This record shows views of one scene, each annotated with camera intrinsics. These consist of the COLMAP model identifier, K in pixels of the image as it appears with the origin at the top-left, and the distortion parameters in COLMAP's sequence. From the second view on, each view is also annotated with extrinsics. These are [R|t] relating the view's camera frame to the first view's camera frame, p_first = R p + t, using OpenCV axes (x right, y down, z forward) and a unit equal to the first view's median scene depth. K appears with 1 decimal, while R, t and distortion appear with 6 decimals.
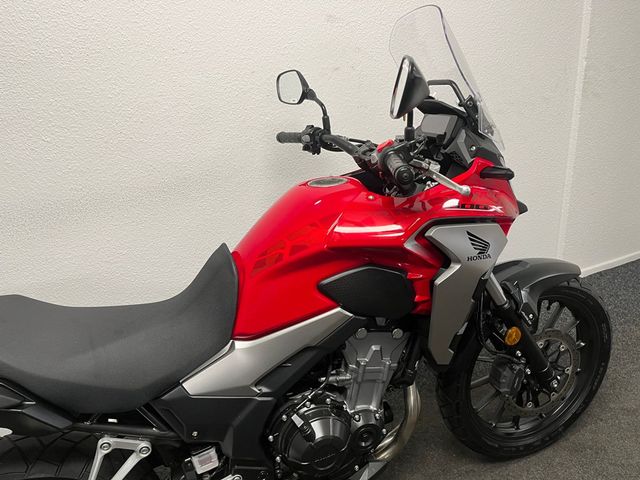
lens RADIAL K [[483.6, 0, 322.2], [0, 483.6, 238.1], [0, 0, 1]] dist [0.089488, -0.123532]
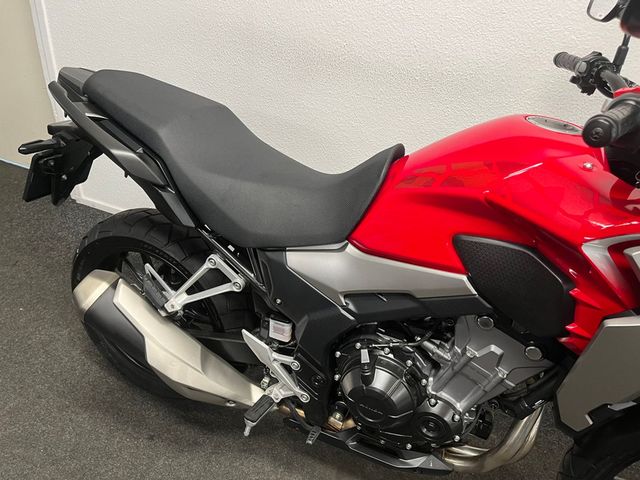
lens RADIAL K [[483.6, 0, 322.2], [0, 483.6, 238.1], [0, 0, 1]] dist [0.089488, -0.123532]
pose [[0.718922, 0.512172, -0.469926, 0.194604], [-0.430765, 0.858877, 0.277079, -0.025299], [0.545521, 0.003229, 0.838091, 0.202992]]
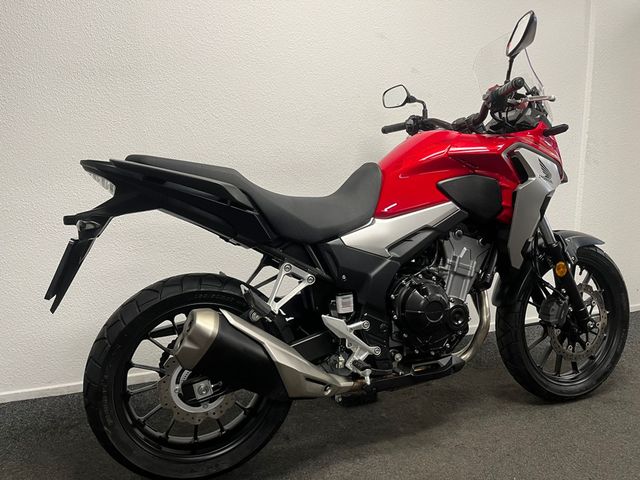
lens RADIAL K [[483.6, 0, 322.2], [0, 483.6, 238.1], [0, 0, 1]] dist [0.089488, -0.123532]
pose [[0.994613, 0.099685, 0.028426, -0.348951], [-0.087291, 0.953349, -0.288974, 0.652491], [-0.055907, 0.284936, 0.956915, -0.301400]]
